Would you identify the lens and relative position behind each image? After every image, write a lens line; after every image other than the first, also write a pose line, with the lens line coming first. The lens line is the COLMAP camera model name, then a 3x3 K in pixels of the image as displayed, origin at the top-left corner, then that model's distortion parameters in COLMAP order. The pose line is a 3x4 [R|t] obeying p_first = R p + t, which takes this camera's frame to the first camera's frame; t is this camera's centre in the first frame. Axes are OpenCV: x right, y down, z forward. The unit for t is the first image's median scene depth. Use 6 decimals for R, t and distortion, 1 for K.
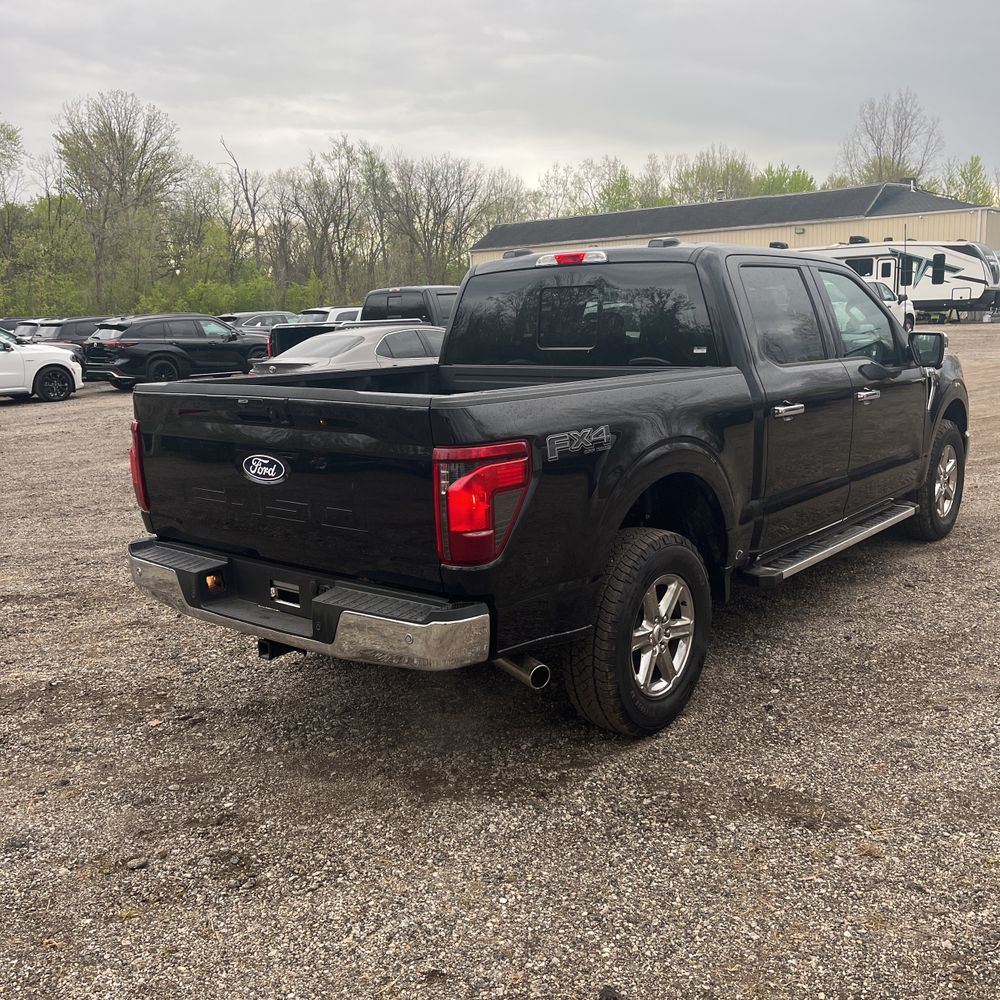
lens RADIAL K [[1013.4, 0, 505.0], [0, 1013.4, 497.3], [0, 0, 1]] dist [0.026210, 0.000000]
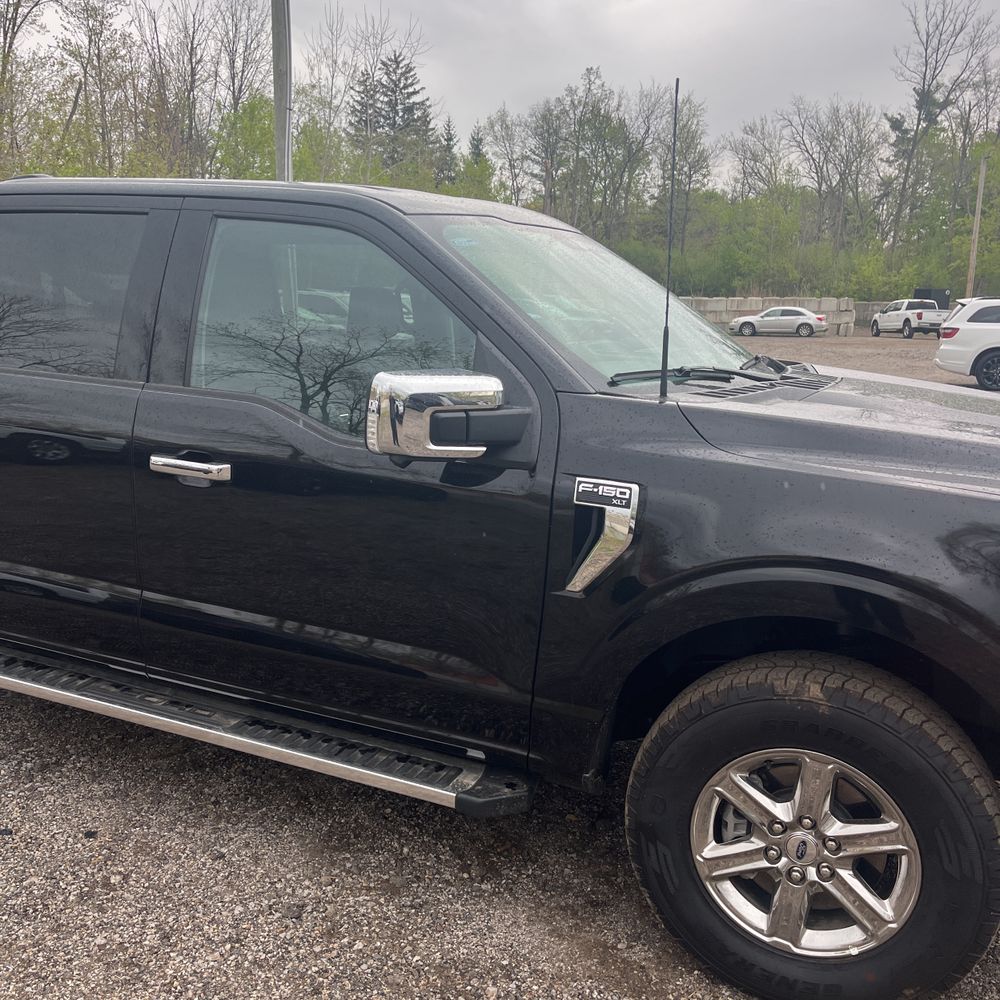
lens RADIAL K [[1013.4, 0, 491.5], [0, 1013.4, 510.7], [0, 0, 1]] dist [0.026210, 0.000000]
pose [[0.251910, 0.245258, -0.936157, 0.904123], [-0.208891, 0.958329, 0.194857, -0.216719], [0.944937, 0.146469, 0.292646, 1.036189]]
